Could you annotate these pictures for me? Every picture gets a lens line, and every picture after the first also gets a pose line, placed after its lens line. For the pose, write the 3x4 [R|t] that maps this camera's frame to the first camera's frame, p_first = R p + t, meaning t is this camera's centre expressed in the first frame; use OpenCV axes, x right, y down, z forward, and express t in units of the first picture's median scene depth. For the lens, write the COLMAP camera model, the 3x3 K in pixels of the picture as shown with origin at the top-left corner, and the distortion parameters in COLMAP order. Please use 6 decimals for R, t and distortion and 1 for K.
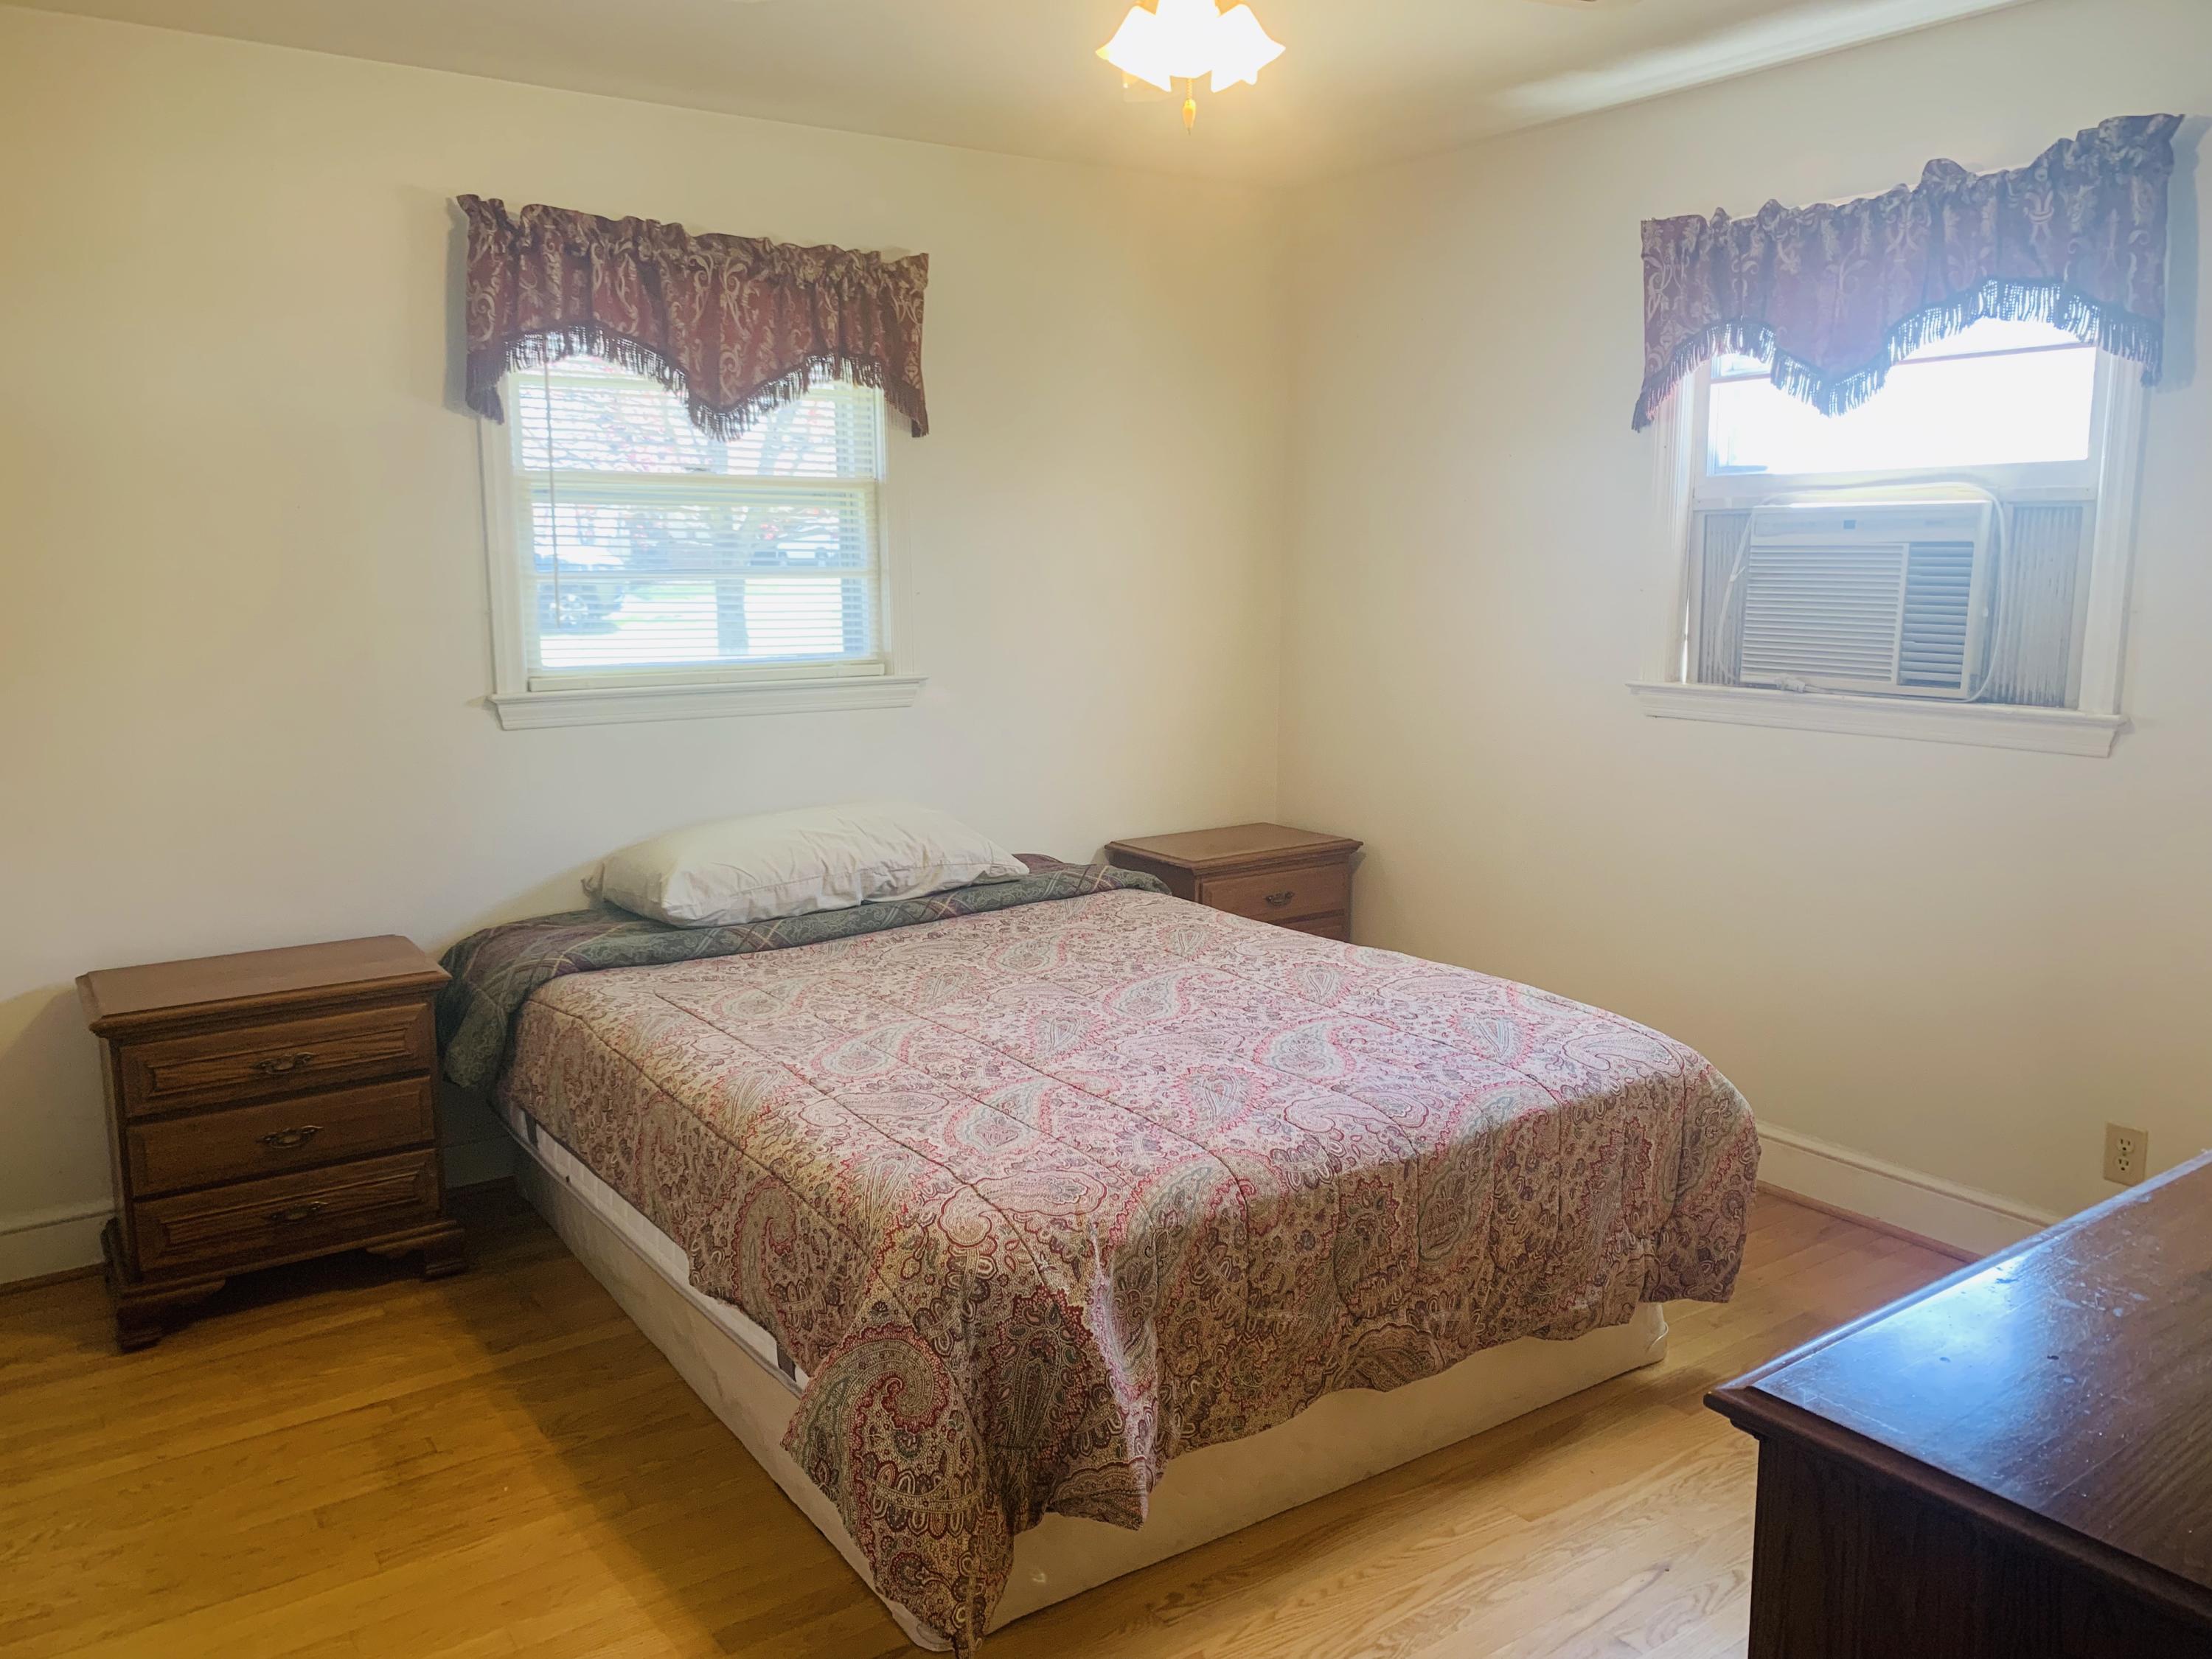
lens RADIAL K [[1710.2, 0, 1106.0], [0, 1710.2, 829.5], [0, 0, 1]] dist [0.033167, -0.000316]
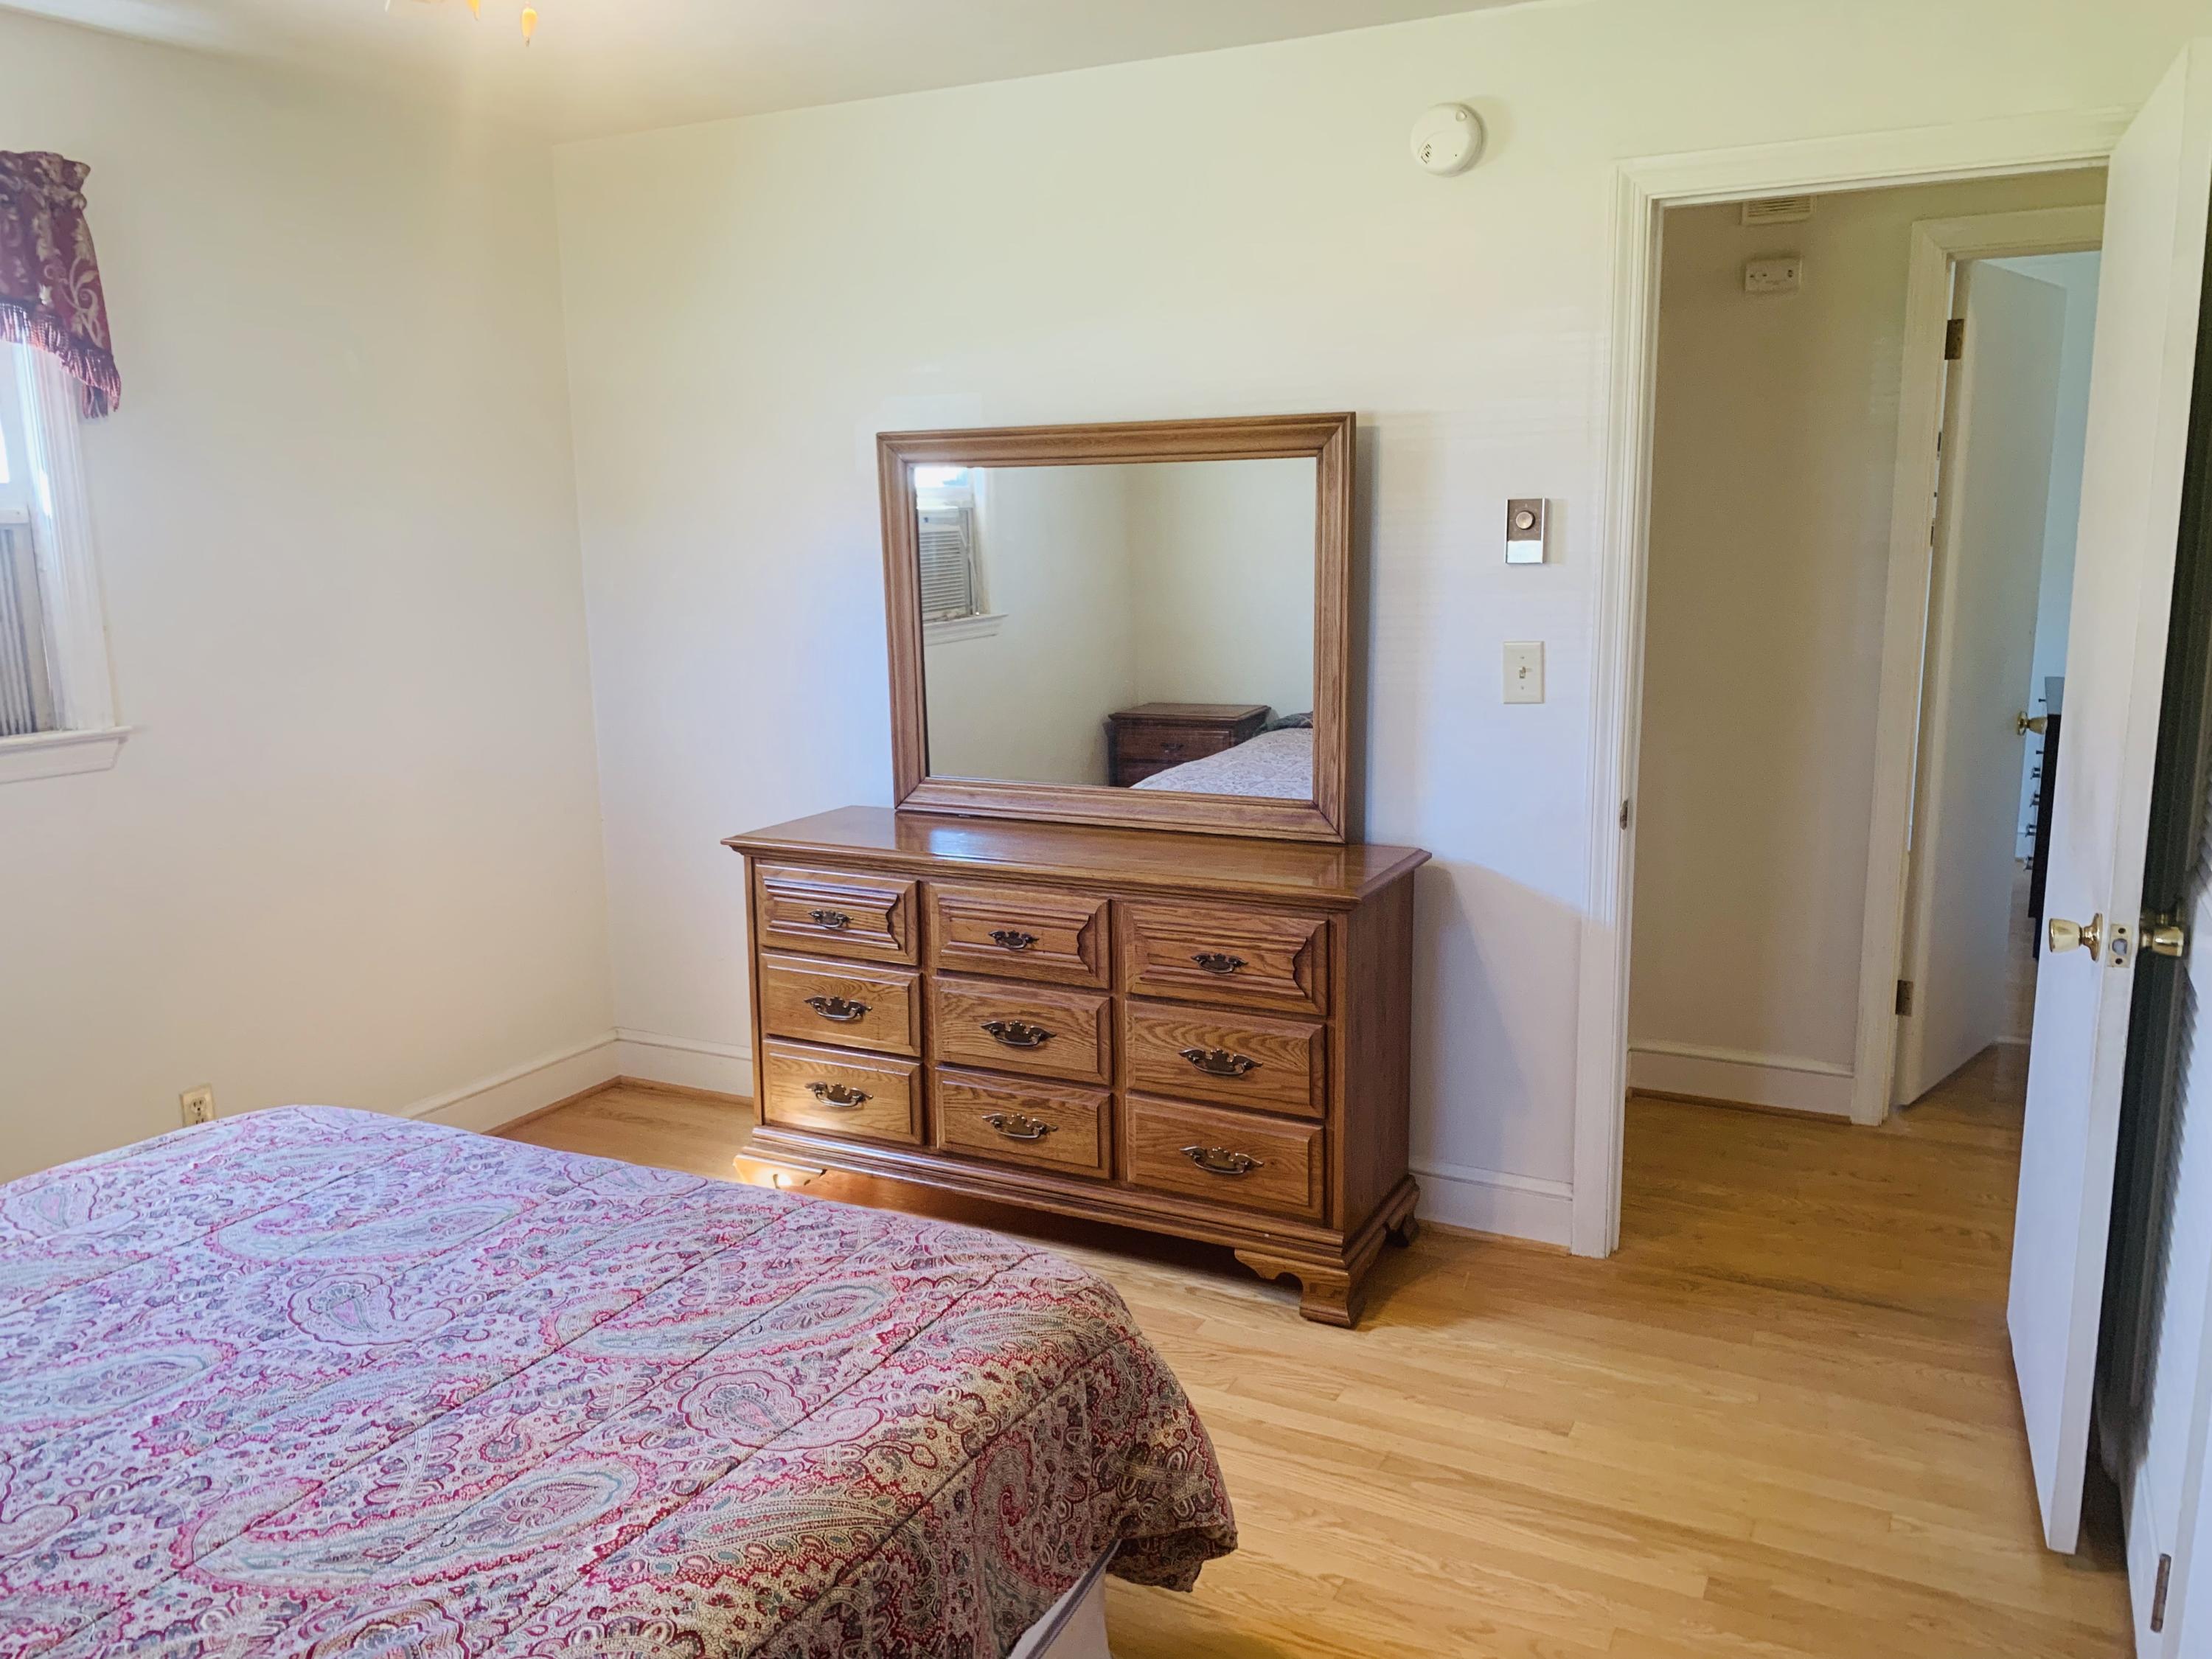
lens RADIAL K [[1710.2, 0, 1106.0], [0, 1710.2, 829.5], [0, 0, 1]] dist [0.033167, -0.000316]
pose [[-0.471732, -0.153619, 0.868257, -0.679571], [0.154485, 0.955076, 0.252913, -0.191290], [-0.868103, 0.253440, -0.426808, 0.999731]]
